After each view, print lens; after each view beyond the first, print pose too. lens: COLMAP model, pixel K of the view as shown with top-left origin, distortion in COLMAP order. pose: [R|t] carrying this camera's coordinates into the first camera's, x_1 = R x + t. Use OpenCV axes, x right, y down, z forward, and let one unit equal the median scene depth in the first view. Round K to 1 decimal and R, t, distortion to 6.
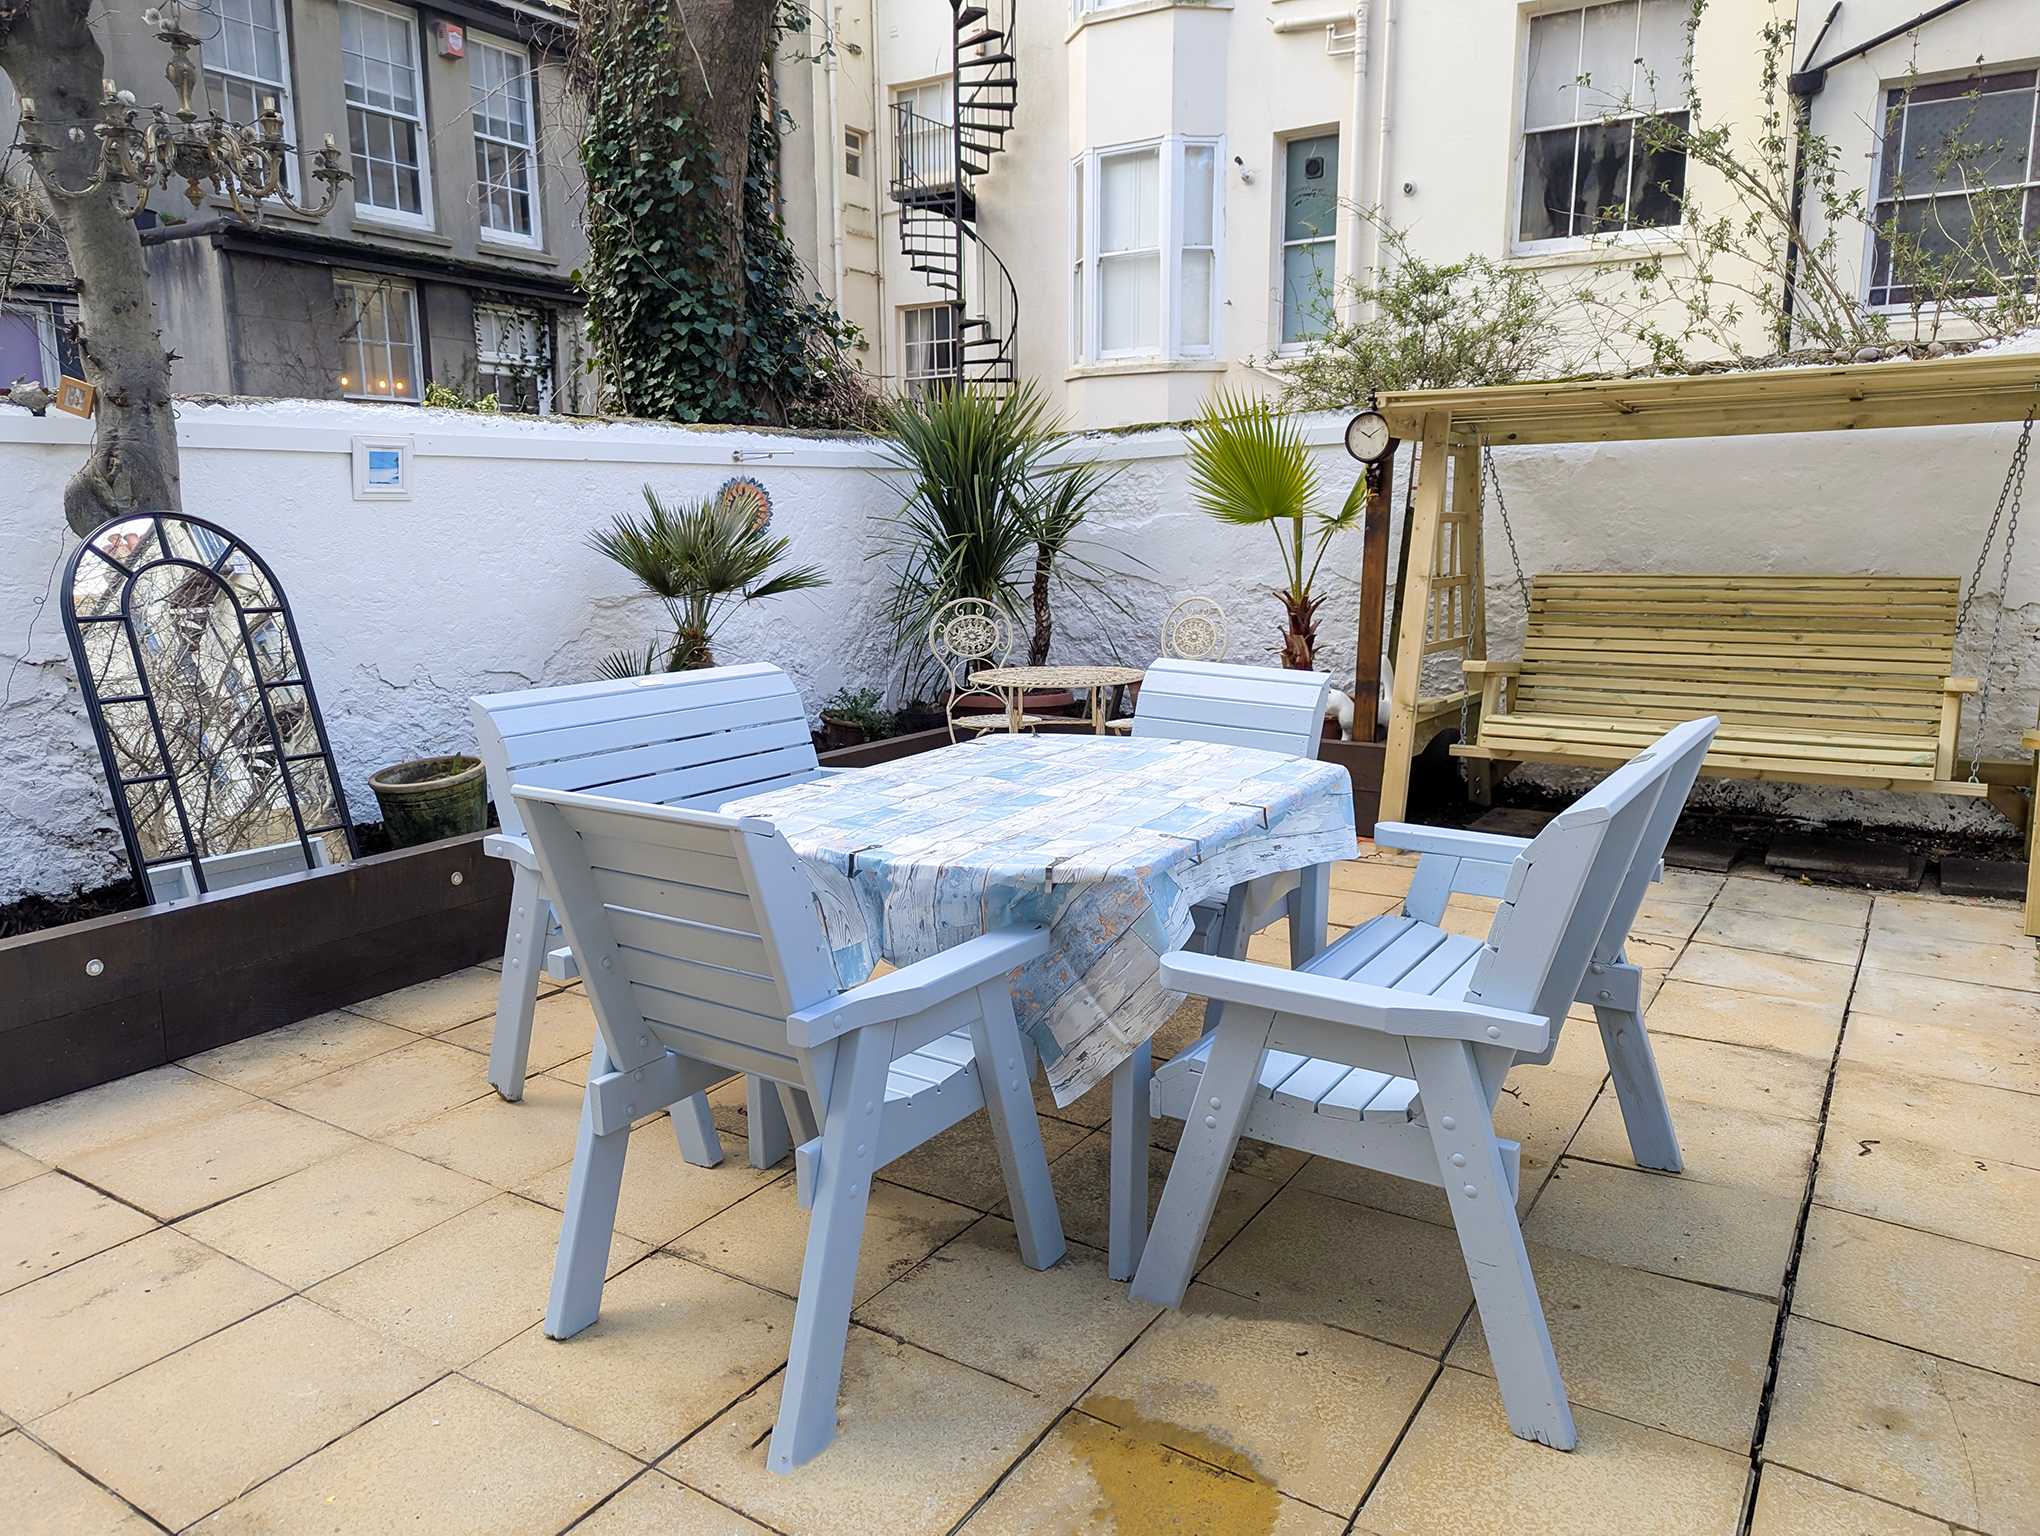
lens RADIAL K [[1455.3, 0, 1008.8], [0, 1455.3, 774.6], [0, 0, 1]] dist [0.047593, -0.038993]
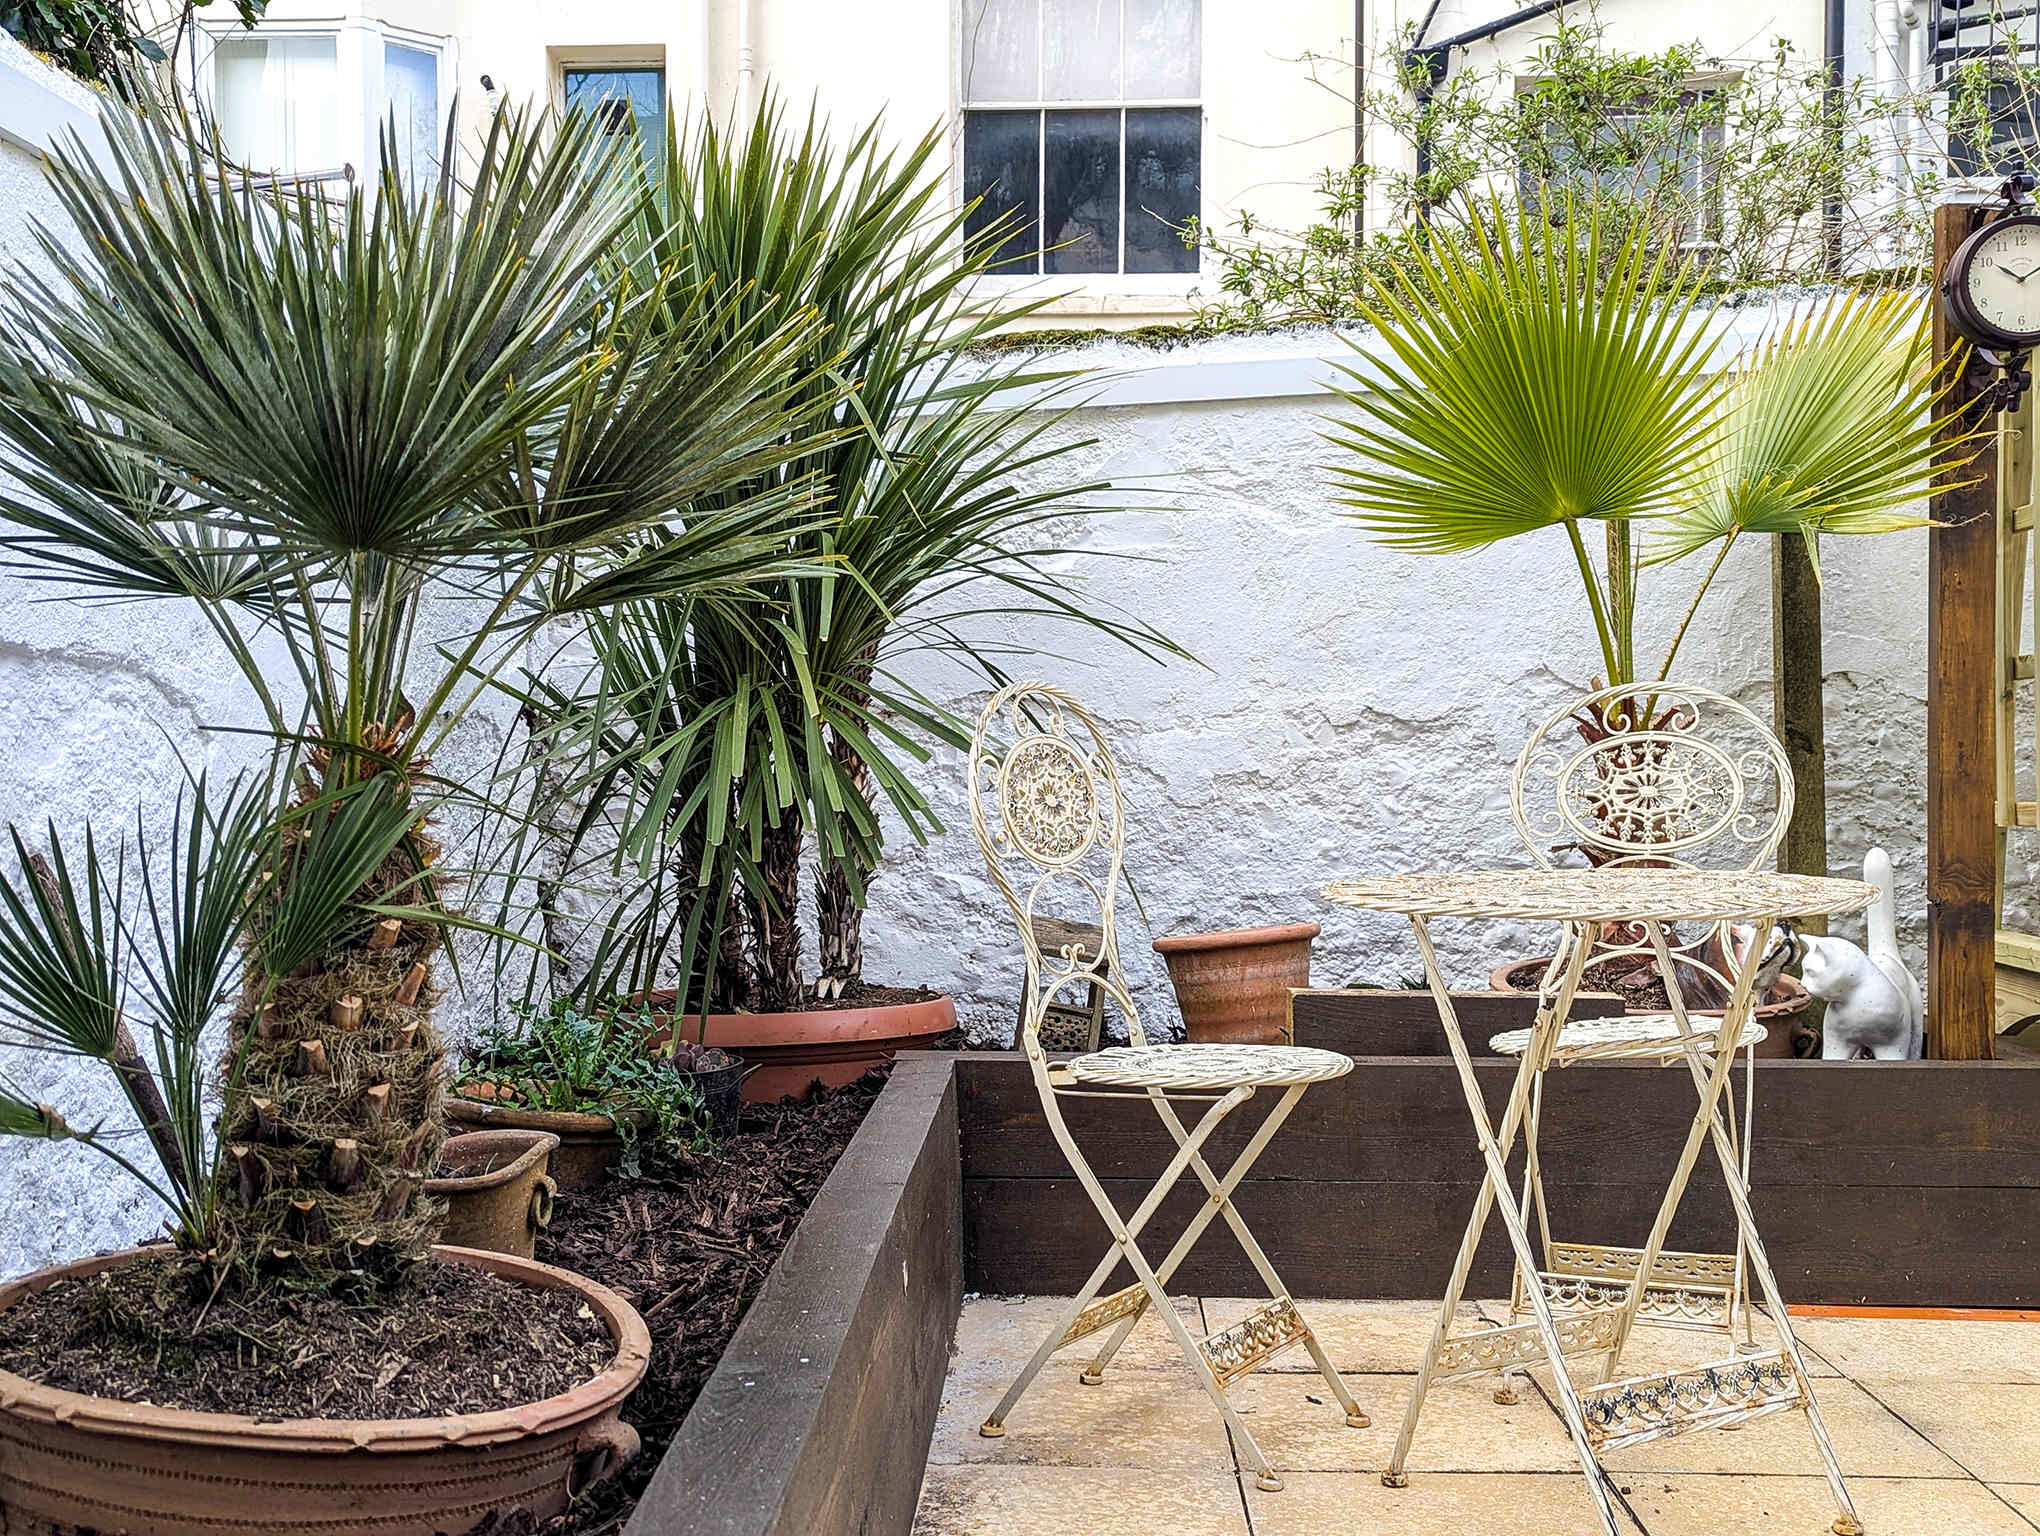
lens RADIAL K [[2187.2, 0, 1006.6], [0, 2187.2, 779.6], [0, 0, 1]] dist [0.058321, 0.000000]
pose [[0.860189, 0.000544, 0.509976, -0.194086], [0.087783, 0.984915, -0.149116, -0.021678], [-0.502364, 0.173036, 0.847165, 0.429058]]
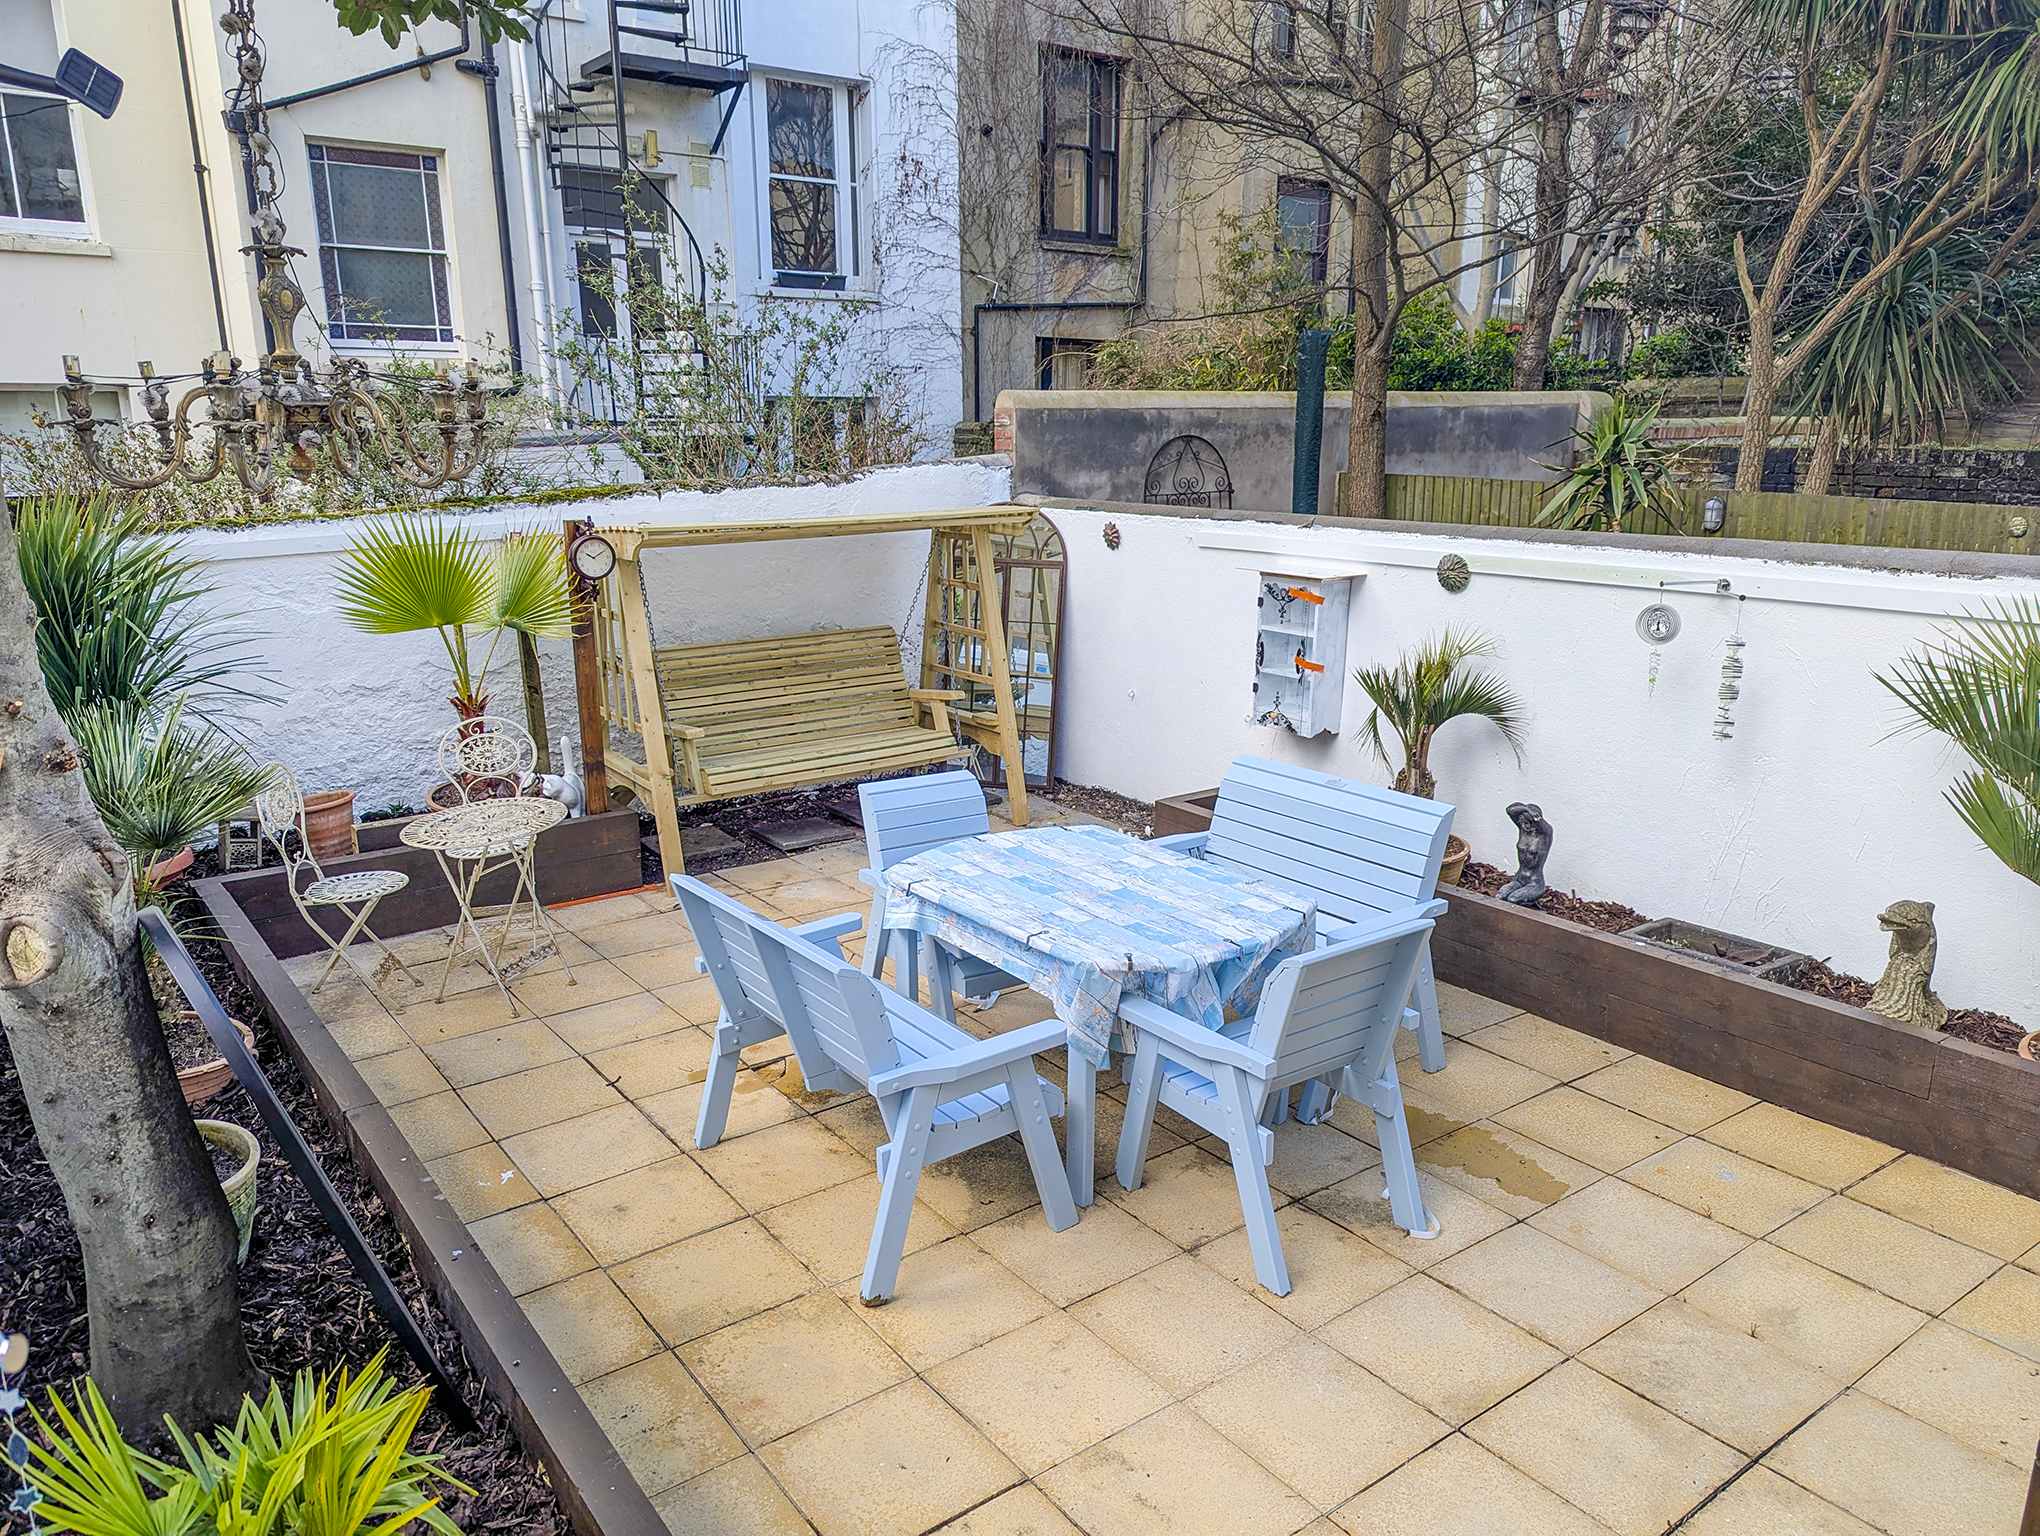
lens RADIAL K [[1455.3, 0, 999.7], [0, 1455.3, 779.0], [0, 0, 1]] dist [0.047593, -0.038993]
pose [[0.365192, -0.226948, 0.902845, -0.481541], [0.174088, 0.969369, 0.173253, -0.137207], [-0.914510, 0.093904, 0.393515, 0.168893]]
